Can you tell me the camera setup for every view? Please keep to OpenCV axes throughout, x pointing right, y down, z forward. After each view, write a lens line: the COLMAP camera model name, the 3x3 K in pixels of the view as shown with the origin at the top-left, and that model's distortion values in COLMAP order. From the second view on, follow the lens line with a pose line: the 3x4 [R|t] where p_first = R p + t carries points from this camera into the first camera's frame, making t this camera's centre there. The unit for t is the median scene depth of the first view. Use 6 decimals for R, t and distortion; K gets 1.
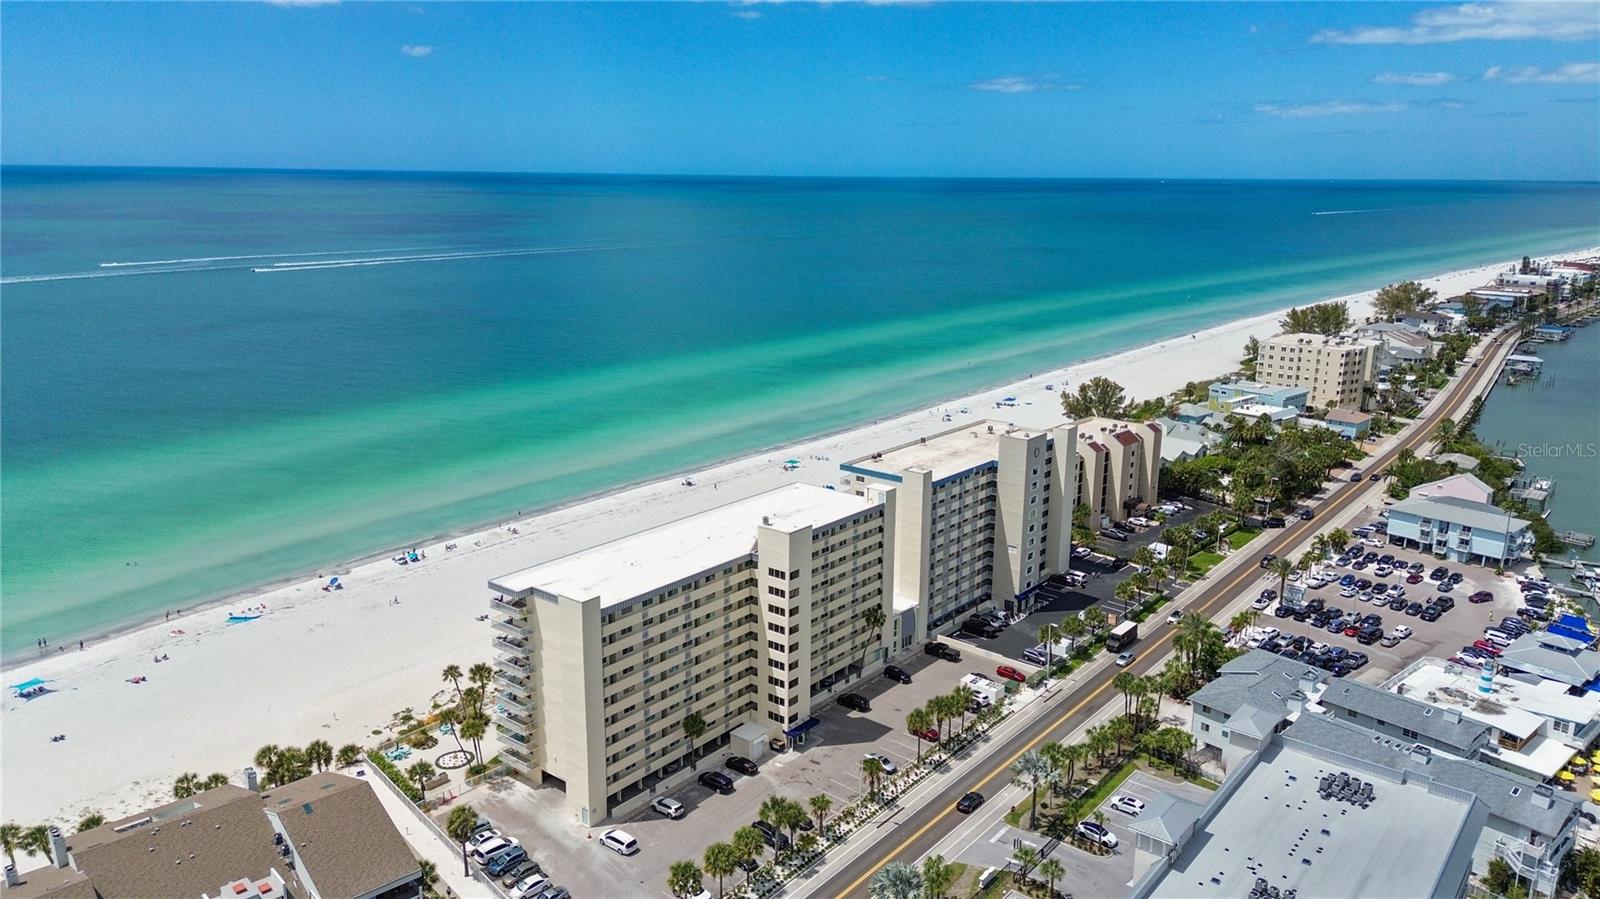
lens RADIAL K [[1119.7, 0, 800.0], [0, 1119.7, 449.5], [0, 0, 1]] dist [0.080932, 0.000498]
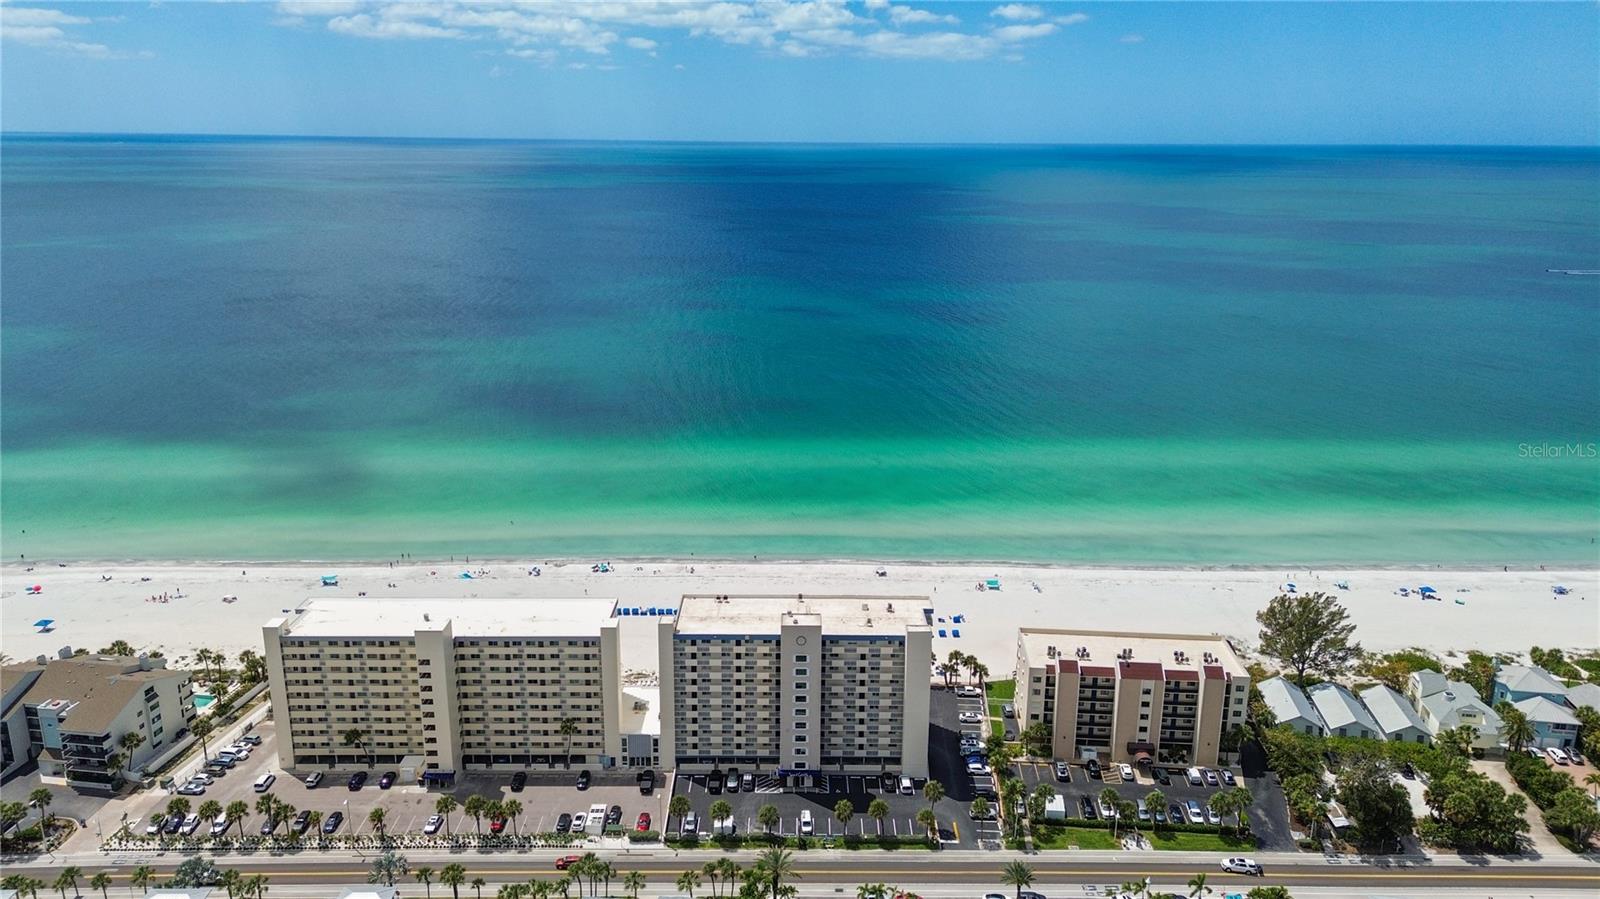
lens RADIAL K [[1163.1, 0, 800.0], [0, 1163.1, 449.5], [0, 0, 1]] dist [0.048108, 0.001450]
pose [[0.631019, 0.203937, -0.748482, 0.860301], [-0.184818, 0.976567, 0.110269, -0.252213], [0.753430, 0.068751, 0.653924, 0.273770]]
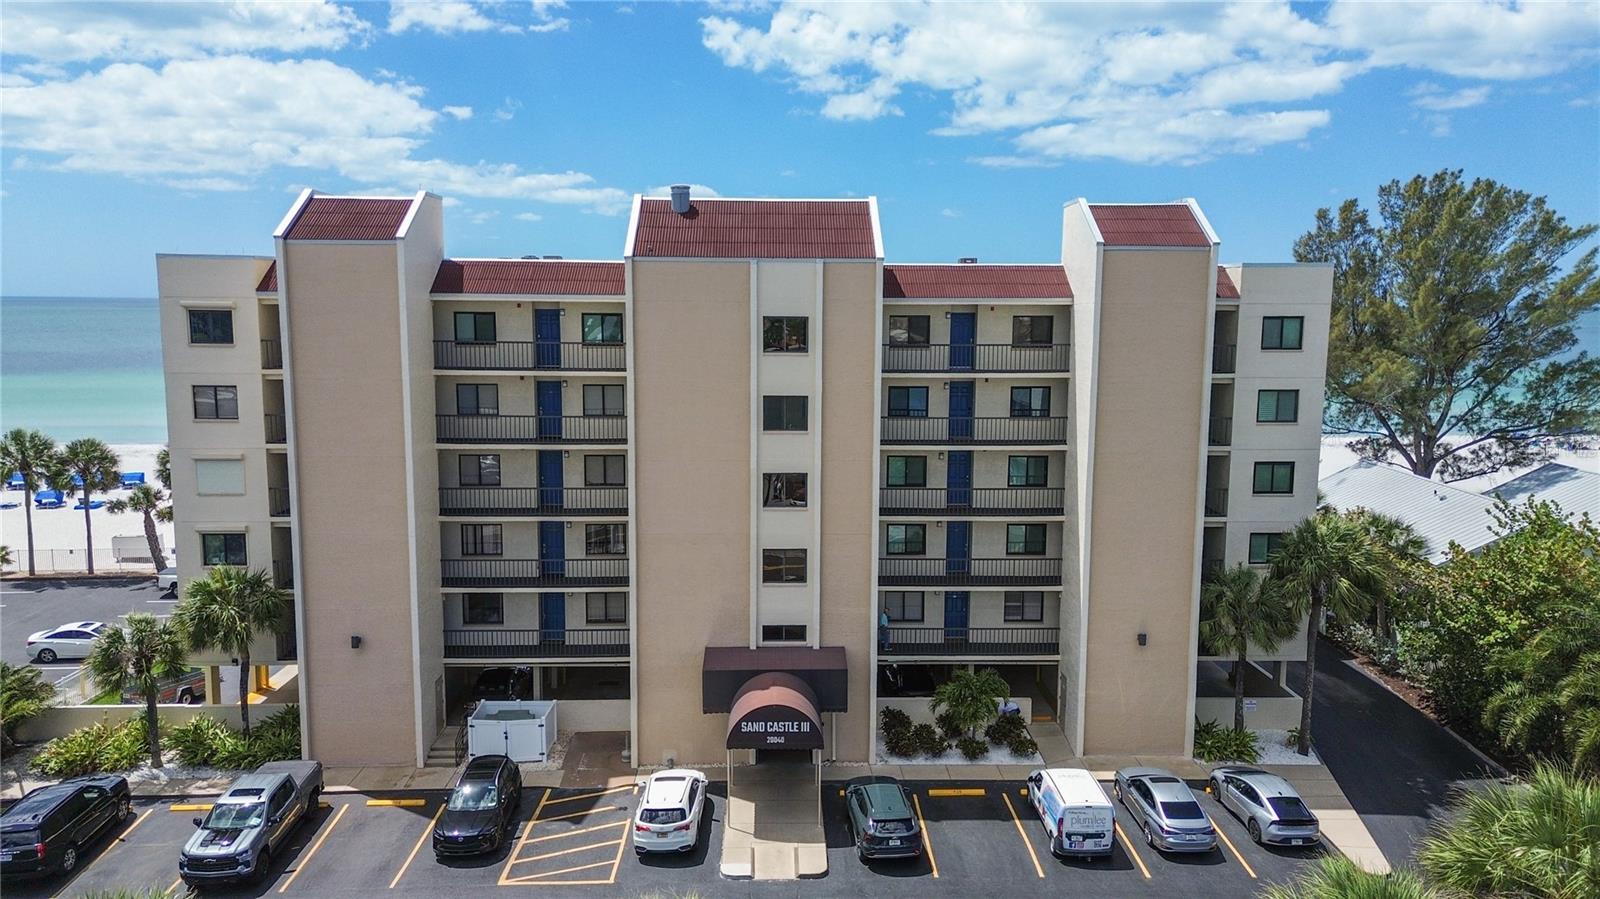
lens RADIAL K [[1163.1, 0, 800.0], [0, 1163.1, 449.5], [0, 0, 1]] dist [0.048108, 0.001450]
pose [[0.703398, 0.082021, -0.706048, 0.481465], [-0.165400, 0.984940, -0.050360, 0.020598], [0.691284, 0.152204, 0.706371, 1.017724]]
